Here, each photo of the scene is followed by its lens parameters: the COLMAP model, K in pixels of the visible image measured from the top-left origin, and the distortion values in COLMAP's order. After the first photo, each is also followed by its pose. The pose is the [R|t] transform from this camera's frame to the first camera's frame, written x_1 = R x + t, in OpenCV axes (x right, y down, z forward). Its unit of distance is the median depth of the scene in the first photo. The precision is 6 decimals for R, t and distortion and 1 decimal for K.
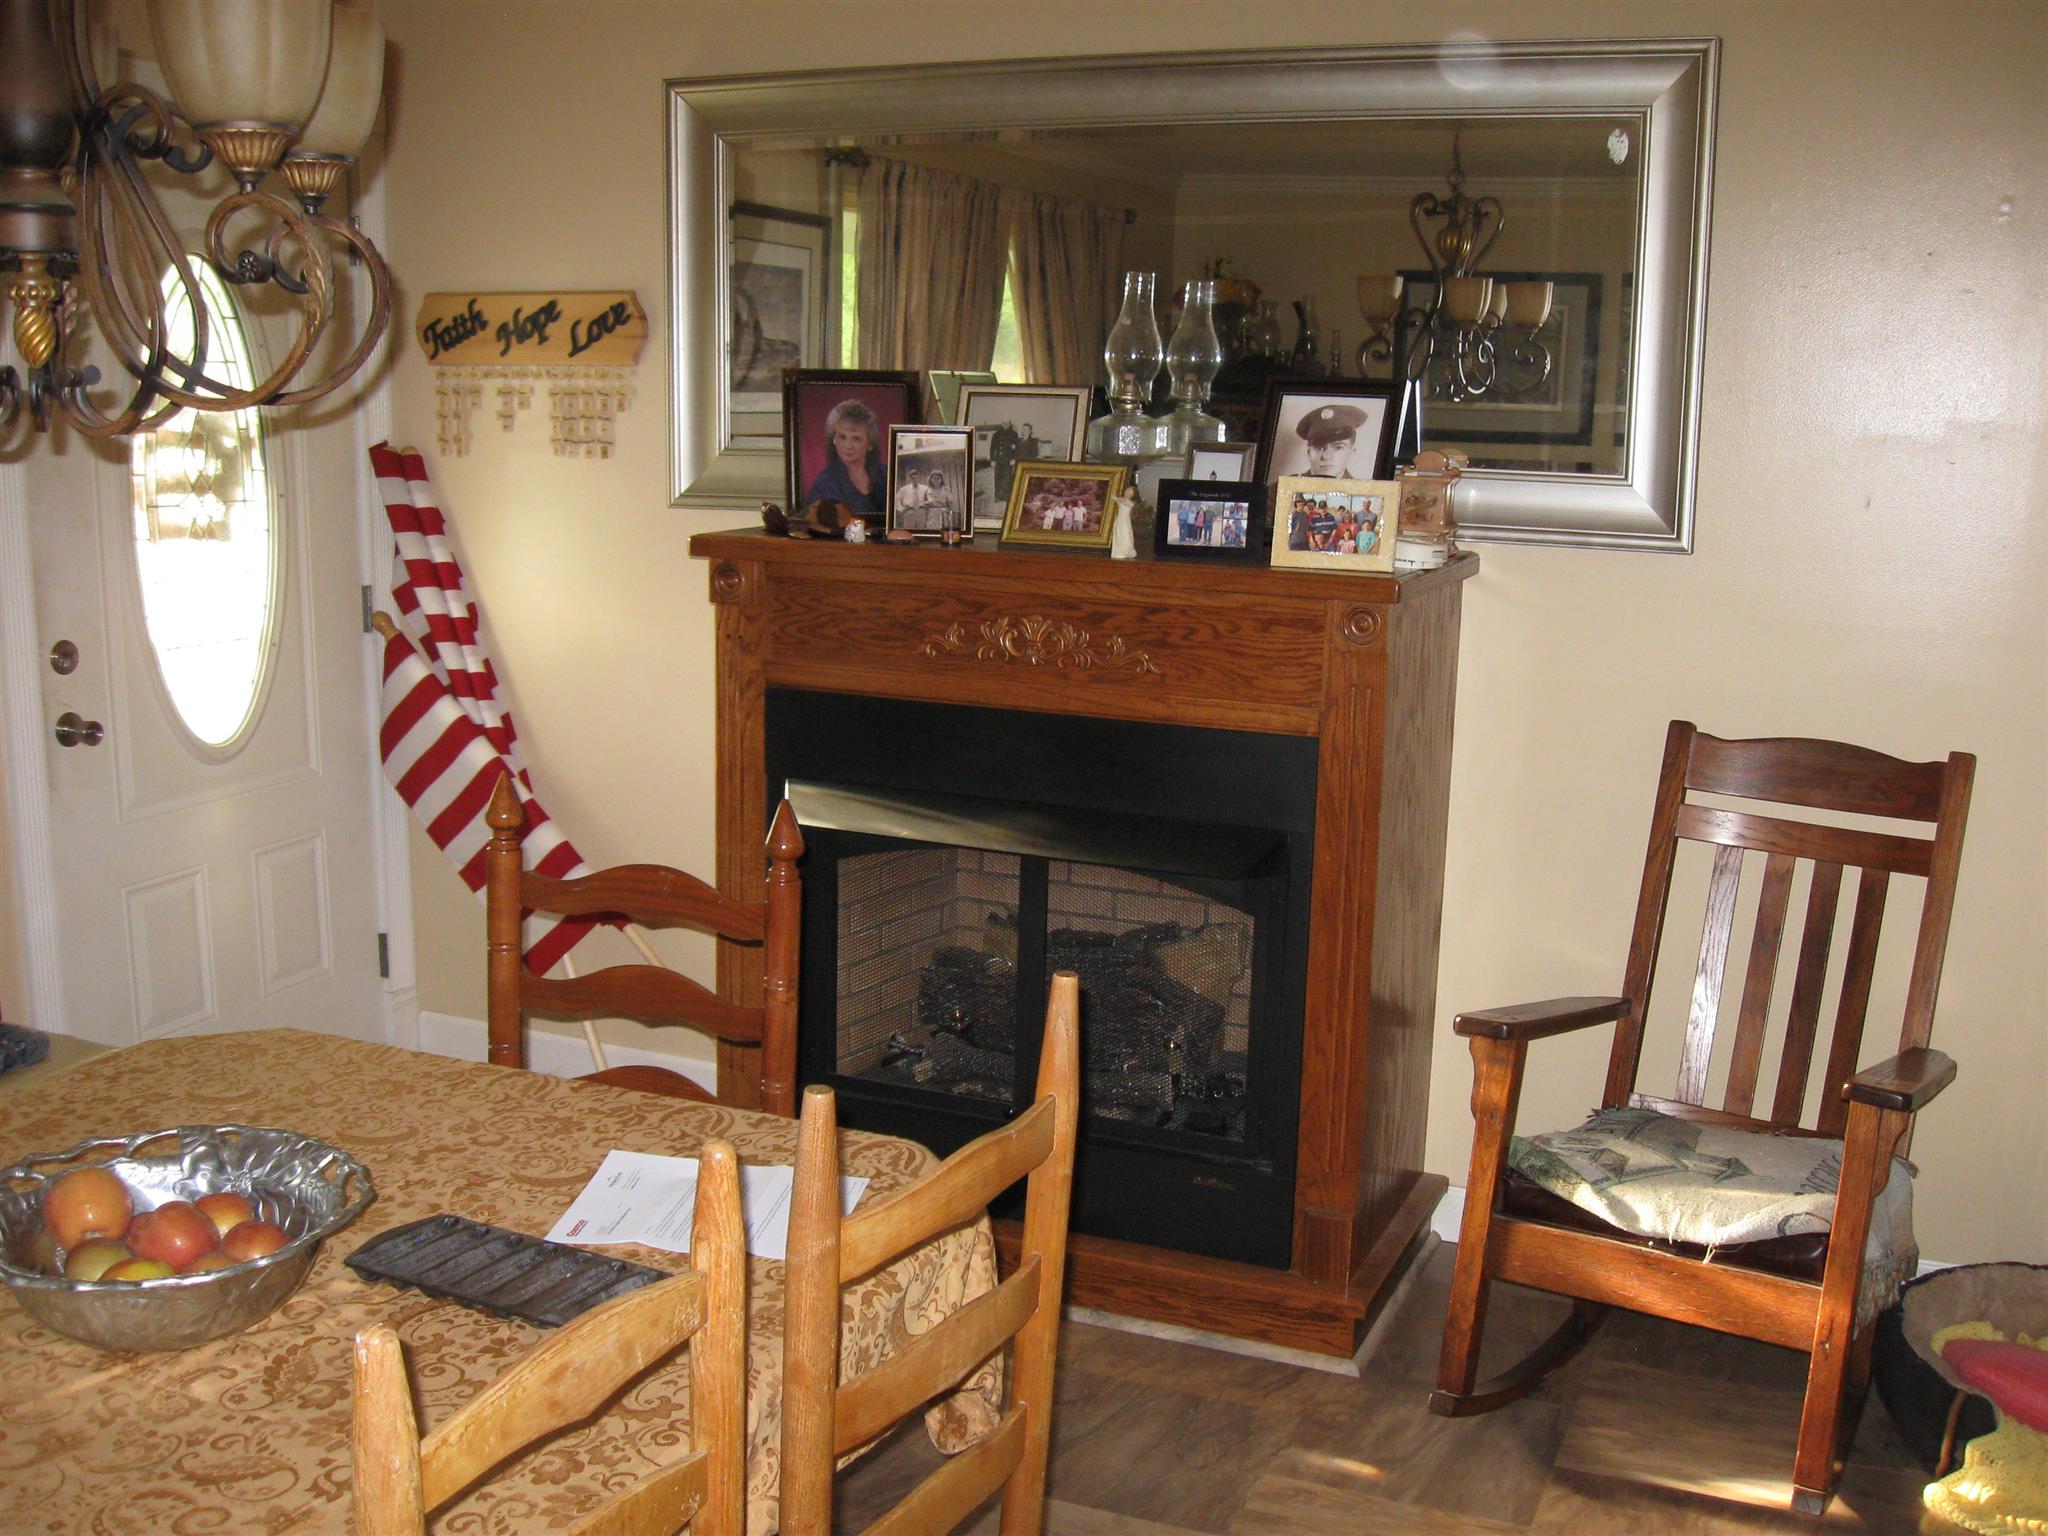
lens RADIAL K [[2127.5, 0, 1020.0], [0, 2127.5, 784.5], [0, 0, 1]] dist [-0.104904, 0.000000]
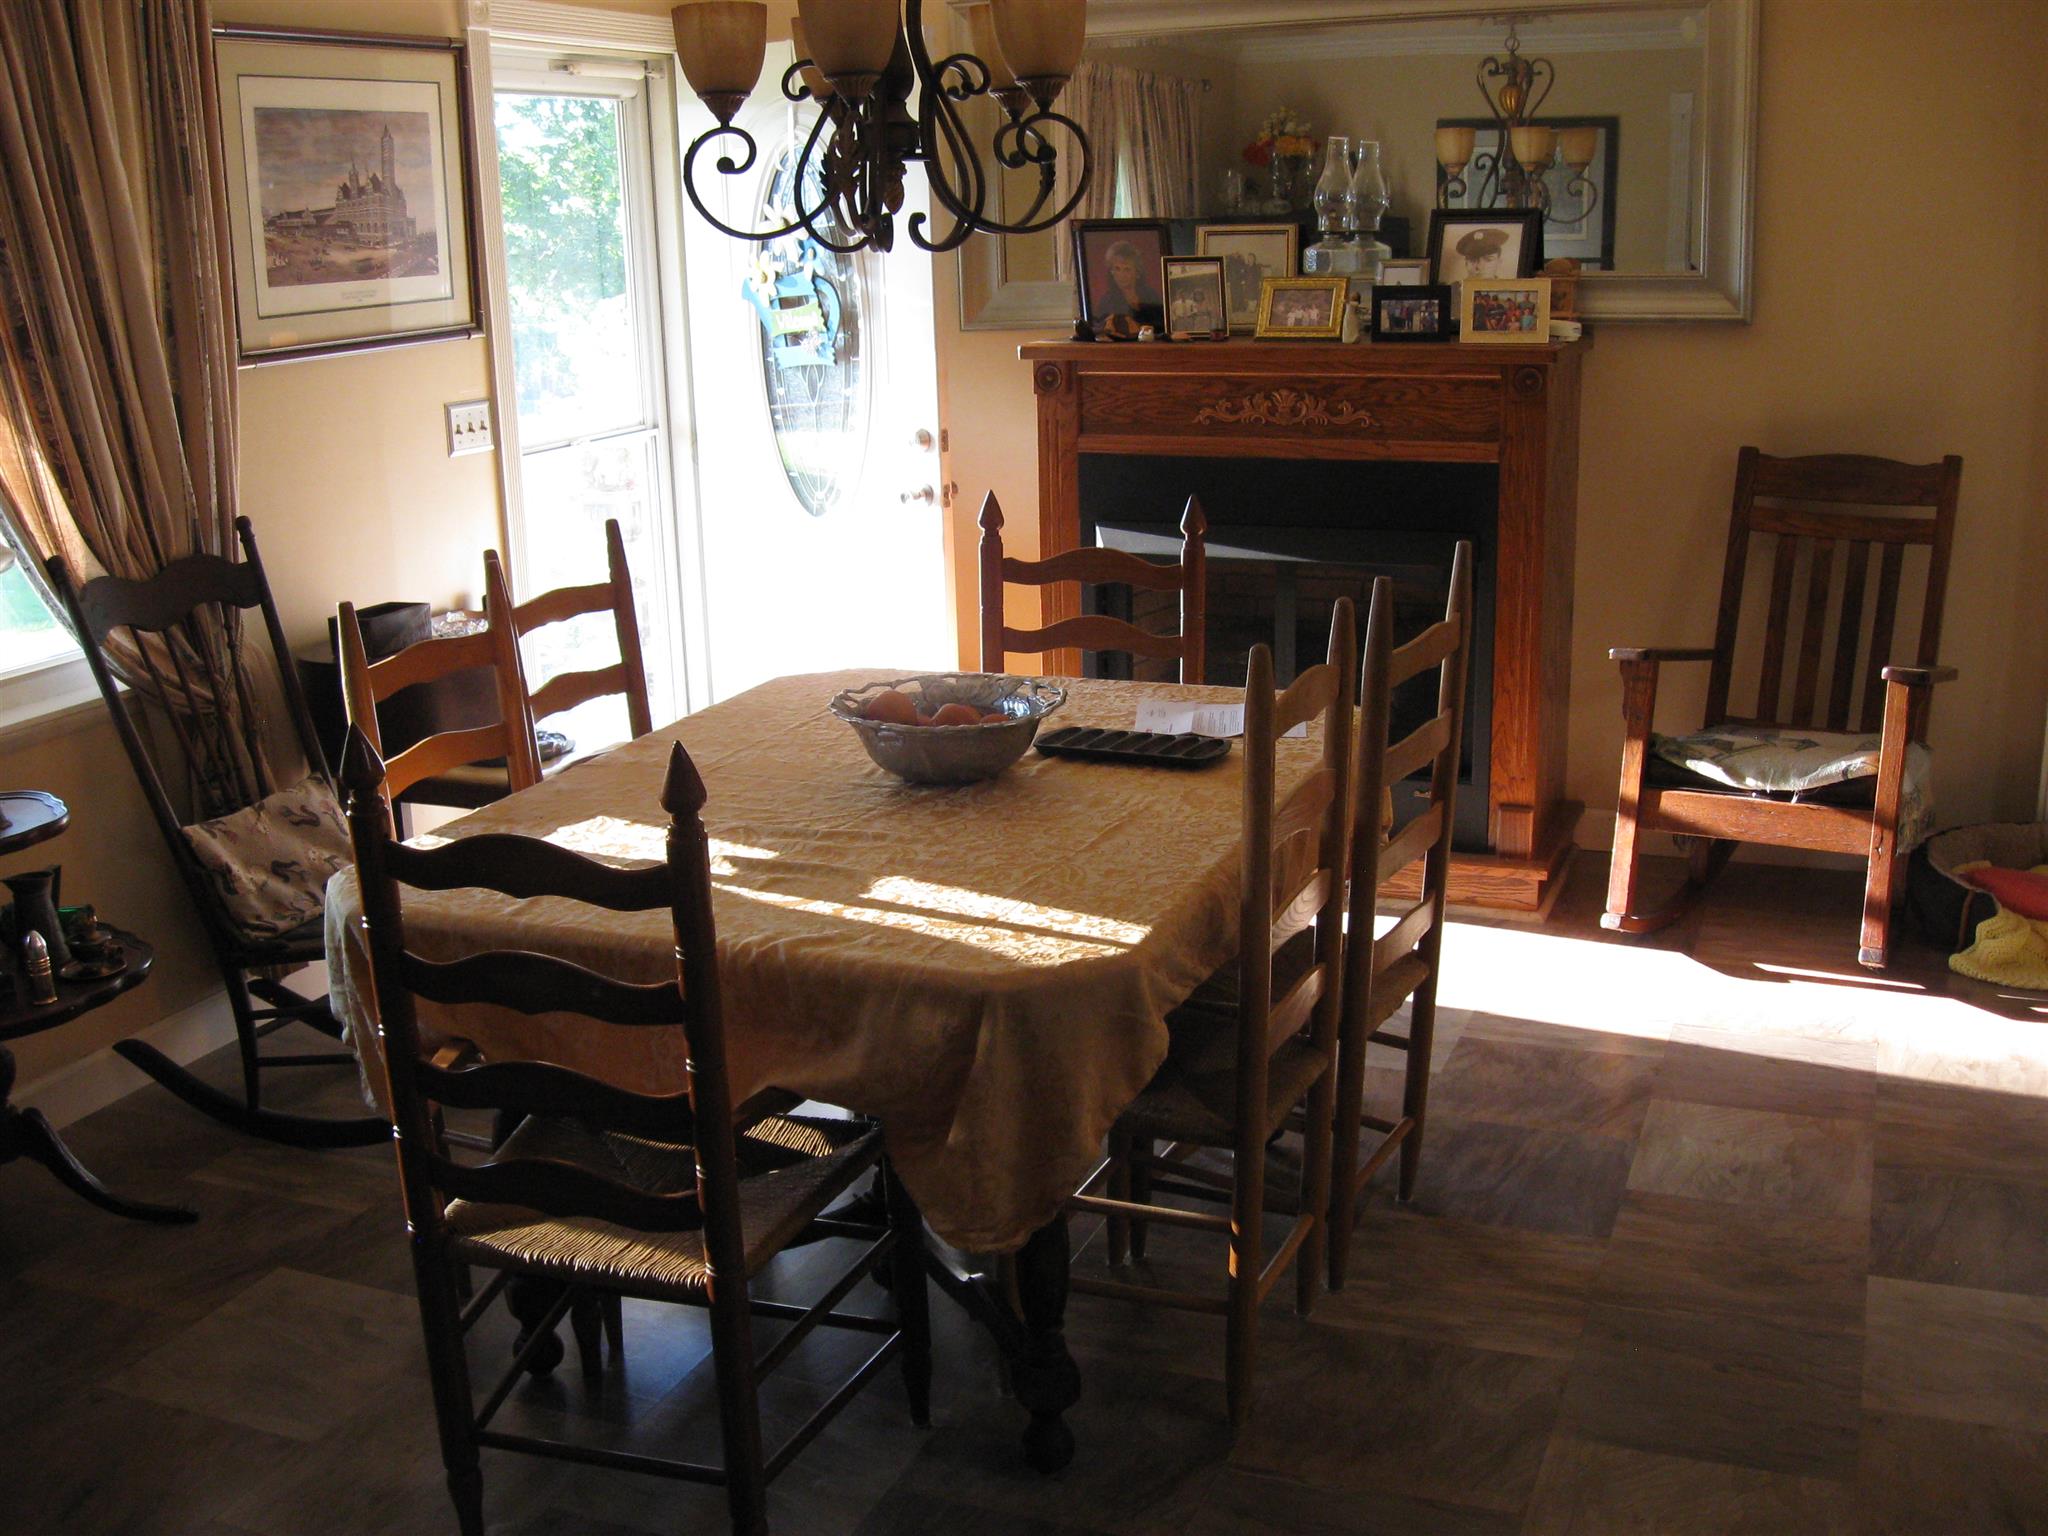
lens RADIAL K [[2127.5, 0, 1022.2], [0, 2127.5, 761.4], [0, 0, 1]] dist [-0.104904, 0.000000]
pose [[0.998735, -0.049937, 0.005851, -0.186407], [0.049571, 0.997444, 0.051470, 0.083812], [-0.008406, -0.051115, 0.998657, -0.392085]]
